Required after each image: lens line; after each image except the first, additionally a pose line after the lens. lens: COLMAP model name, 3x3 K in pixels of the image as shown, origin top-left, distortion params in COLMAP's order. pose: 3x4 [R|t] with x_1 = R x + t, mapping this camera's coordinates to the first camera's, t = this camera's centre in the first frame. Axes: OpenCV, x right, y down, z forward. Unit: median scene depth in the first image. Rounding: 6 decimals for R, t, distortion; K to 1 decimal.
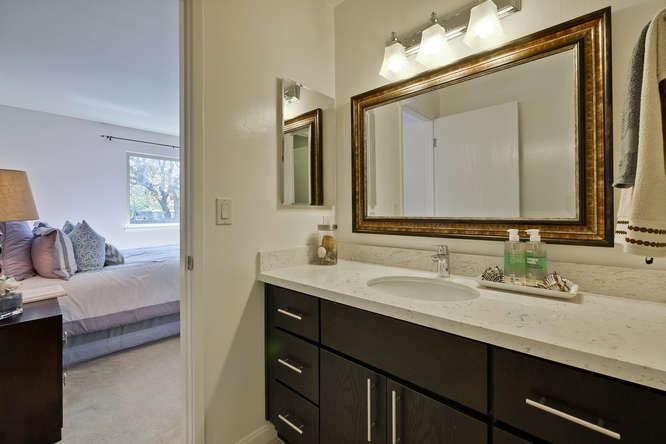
lens RADIAL K [[300.9, 0, 332.4], [0, 300.9, 207.5], [0, 0, 1]] dist [0.002802, 0.000685]
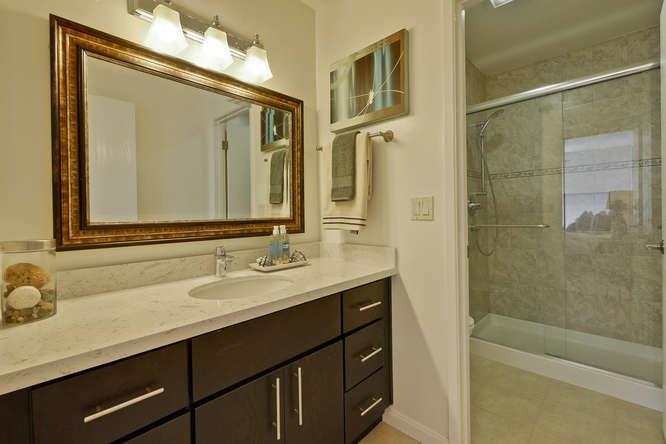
lens RADIAL K [[291.6, 0, 332.2], [0, 291.6, 215.2], [0, 0, 1]] dist [-0.002209, 0.000076]
pose [[0.000808, -0.004081, 0.999991, -0.554703], [-0.002136, 0.999989, 0.004083, 0.011305], [-0.999997, -0.002139, 0.000800, 0.534087]]
